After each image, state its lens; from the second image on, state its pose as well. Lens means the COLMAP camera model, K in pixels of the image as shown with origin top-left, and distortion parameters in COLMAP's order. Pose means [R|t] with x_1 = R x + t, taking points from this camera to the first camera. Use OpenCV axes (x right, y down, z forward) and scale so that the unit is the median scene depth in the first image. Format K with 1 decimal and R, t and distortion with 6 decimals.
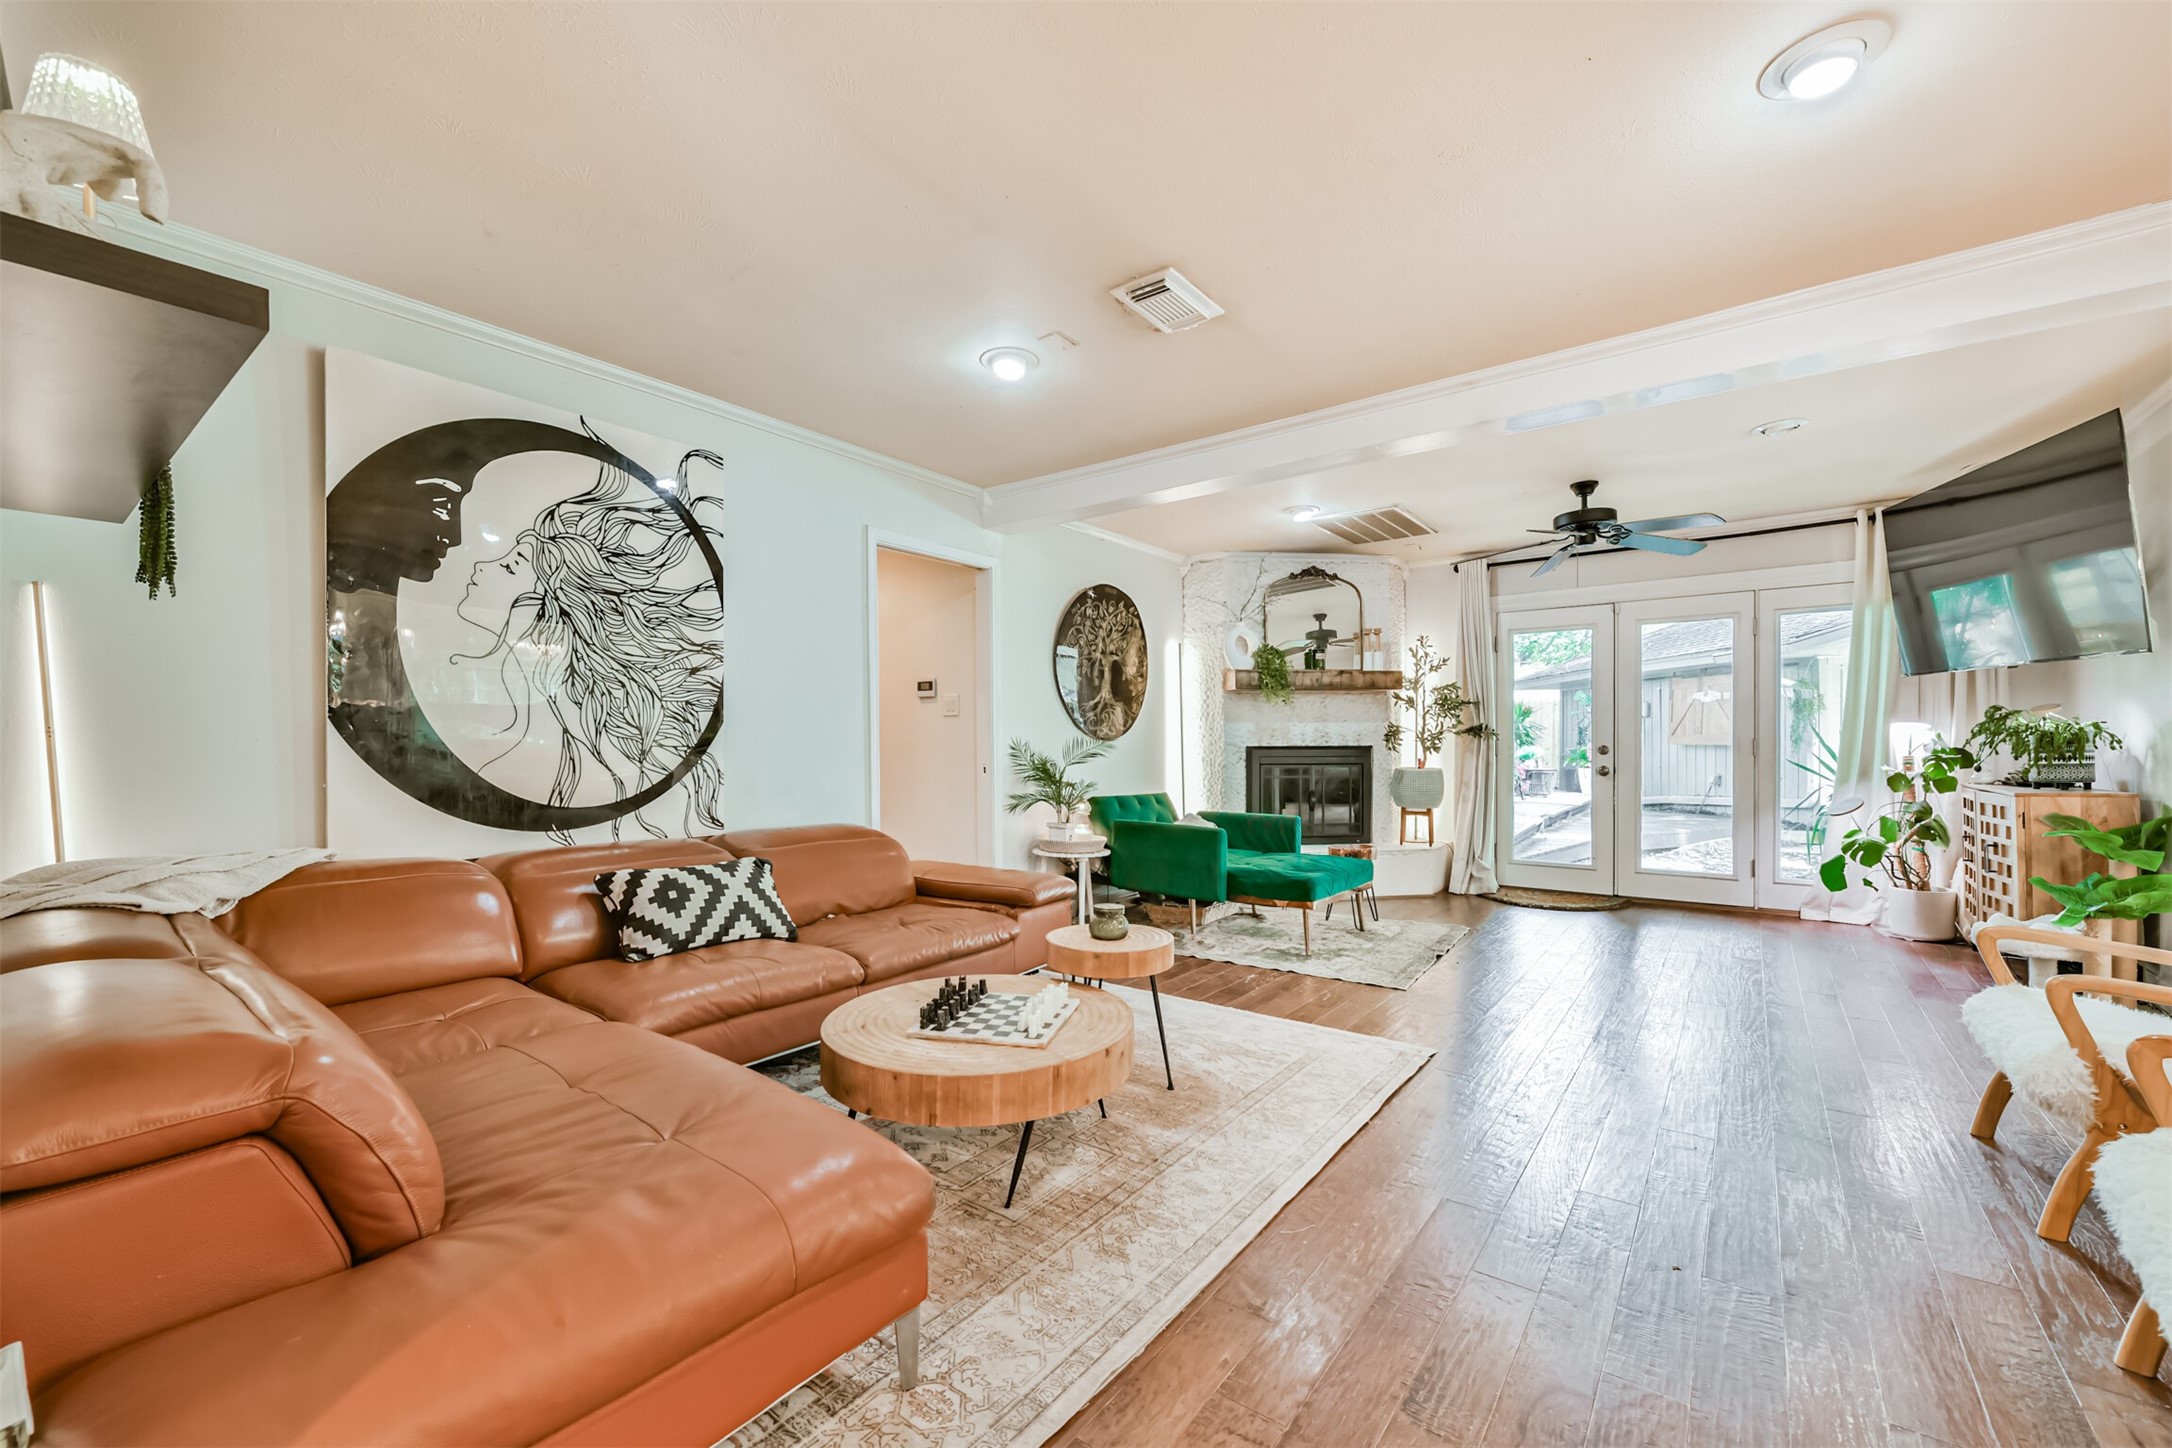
lens RADIAL K [[855.2, 0, 1095.4], [0, 855.2, 740.4], [0, 0, 1]] dist [-0.001119, -0.000981]
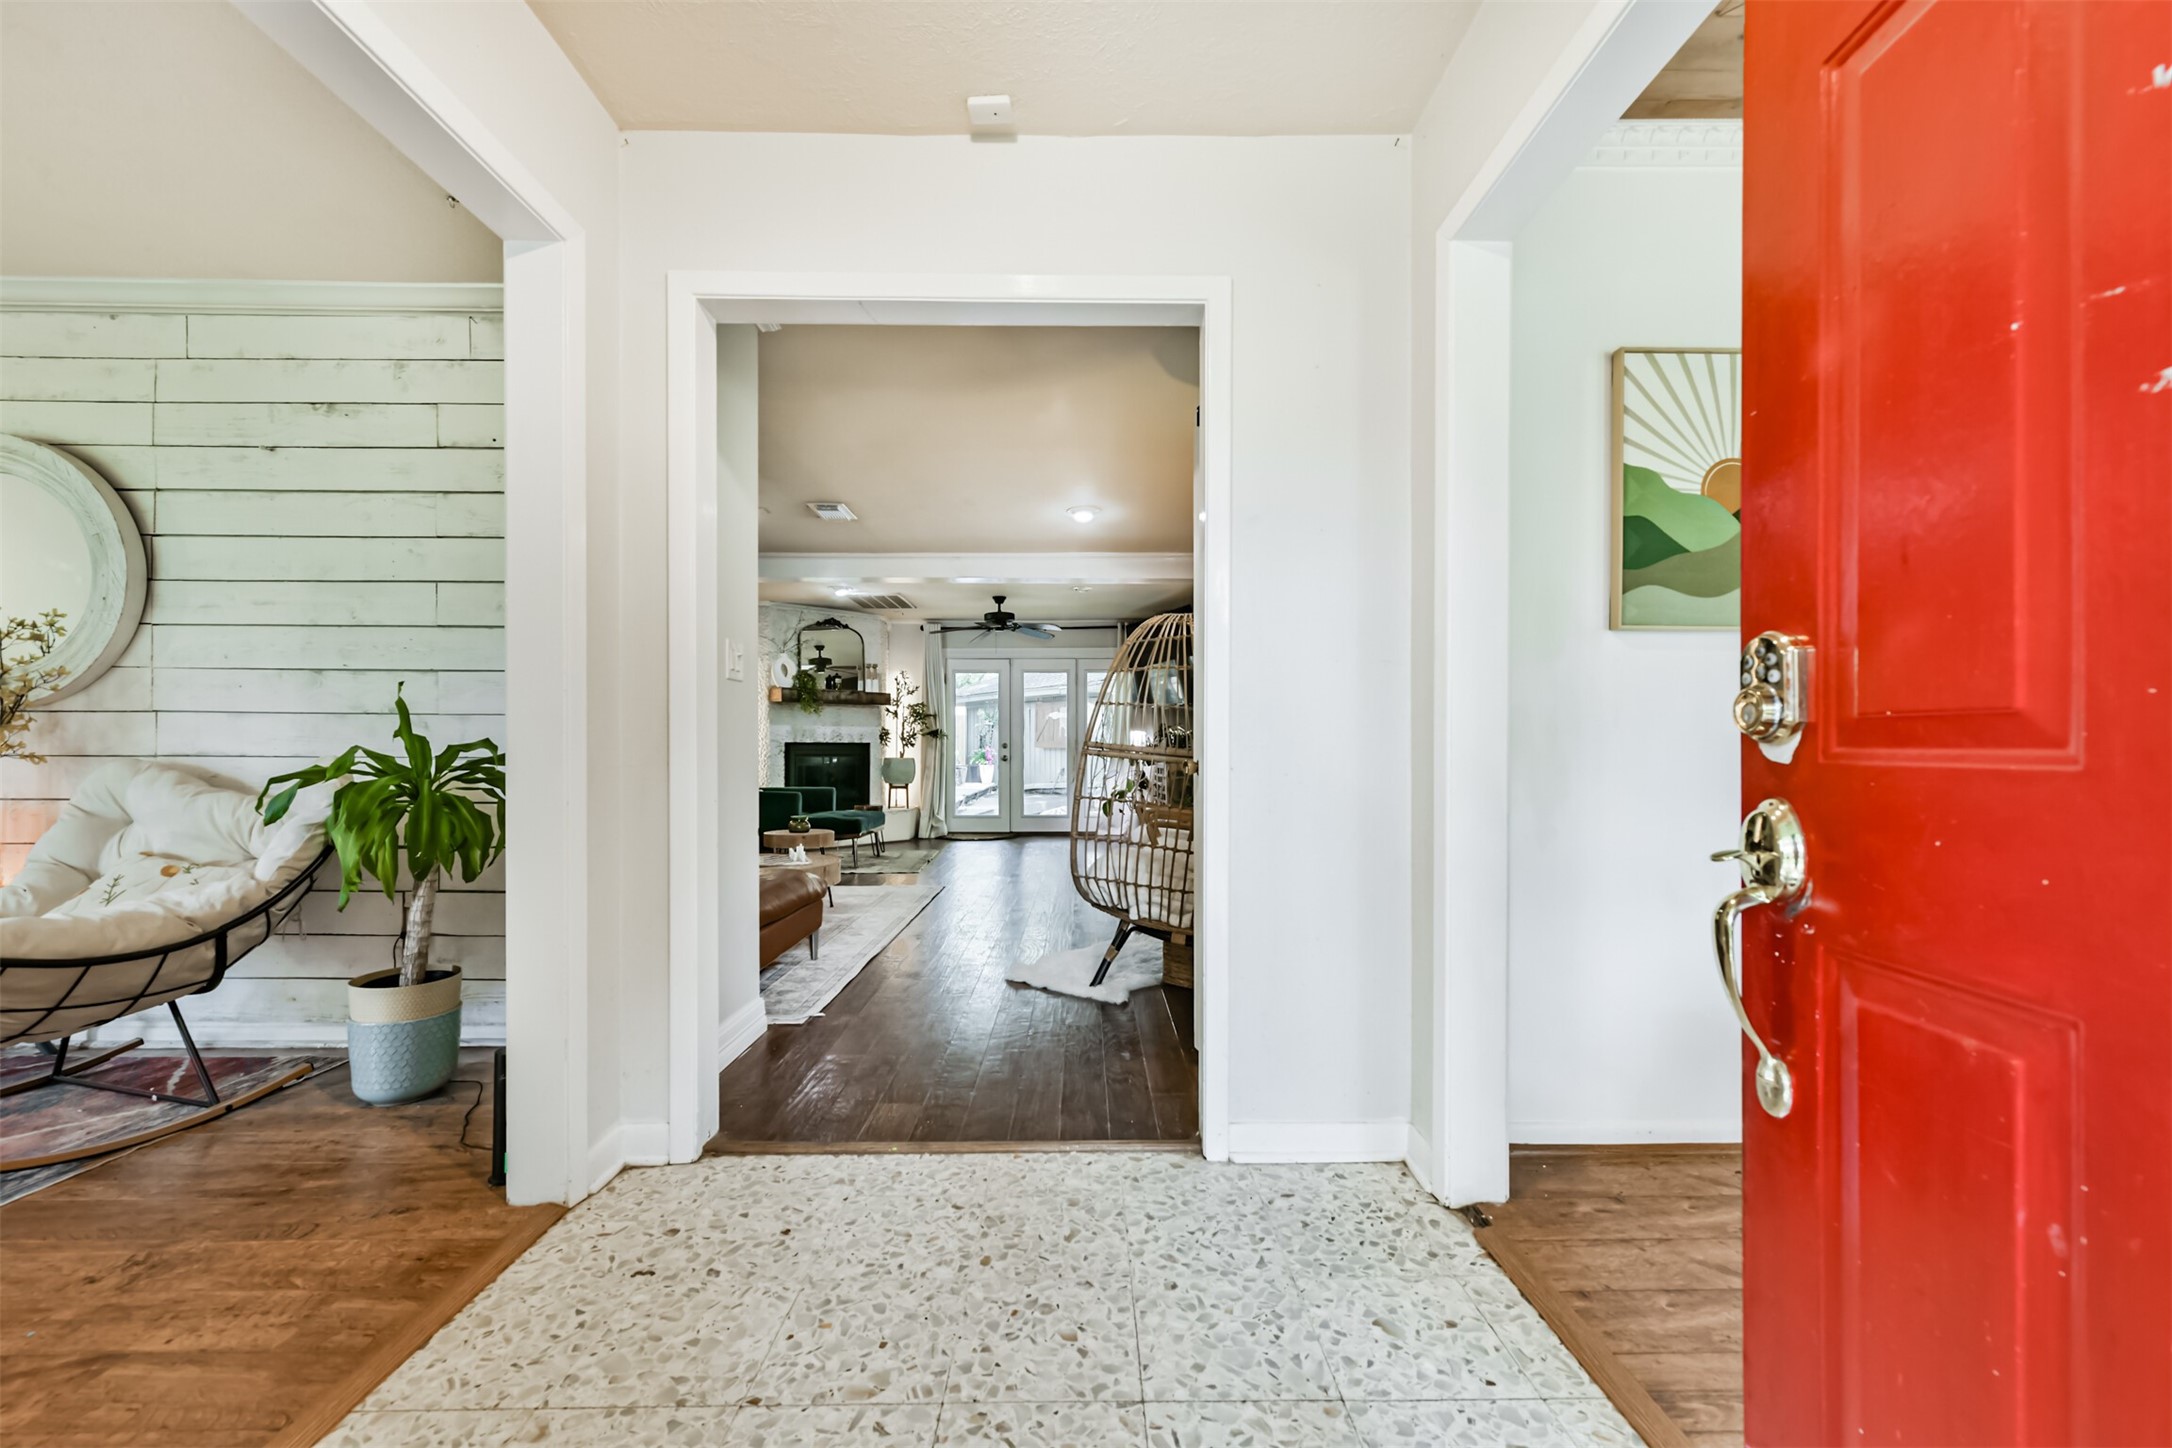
lens RADIAL K [[855.2, 0, 1095.4], [0, 855.2, 740.4], [0, 0, 1]] dist [-0.001119, -0.000981]
pose [[0.787945, 0.008075, 0.615693, -0.286883], [-0.000055, 0.999915, -0.013044, 0.022079], [-0.615746, 0.010244, 0.787878, -0.415532]]
